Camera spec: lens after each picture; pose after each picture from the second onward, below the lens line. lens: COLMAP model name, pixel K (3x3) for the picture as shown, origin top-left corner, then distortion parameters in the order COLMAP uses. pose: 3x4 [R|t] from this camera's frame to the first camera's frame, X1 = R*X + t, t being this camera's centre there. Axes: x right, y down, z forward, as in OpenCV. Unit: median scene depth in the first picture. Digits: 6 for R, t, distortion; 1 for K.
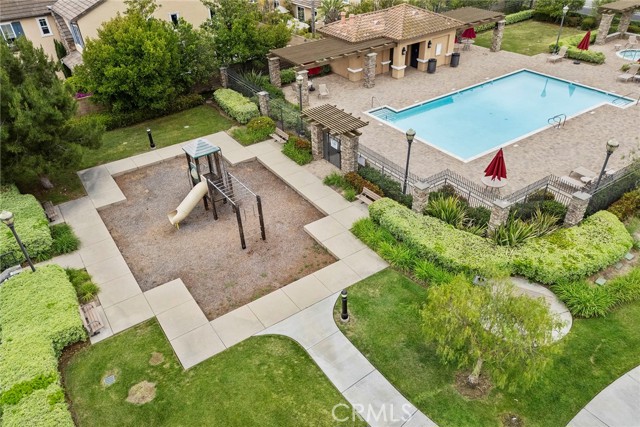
lens RADIAL K [[471.0, 0, 310.1], [0, 471.0, 215.2], [0, 0, 1]] dist [0.058153, -0.006724]
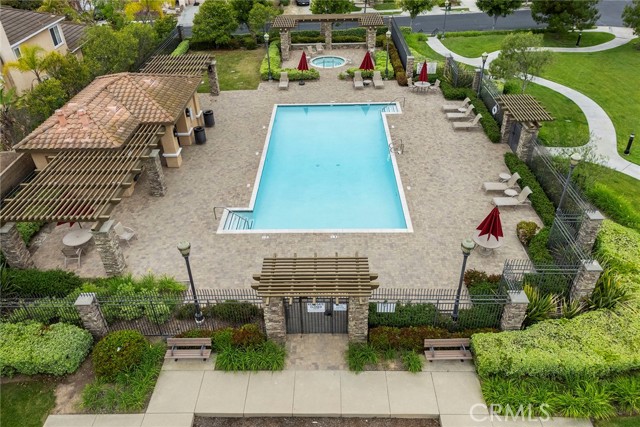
lens RADIAL K [[471.0, 0, 310.1], [0, 471.0, 215.2], [0, 0, 1]] dist [0.058153, -0.006724]
pose [[0.581009, -0.463658, 0.668917, -0.226220], [0.481113, 0.858559, 0.177222, -0.264305], [-0.656475, 0.218857, 0.721902, 0.368305]]
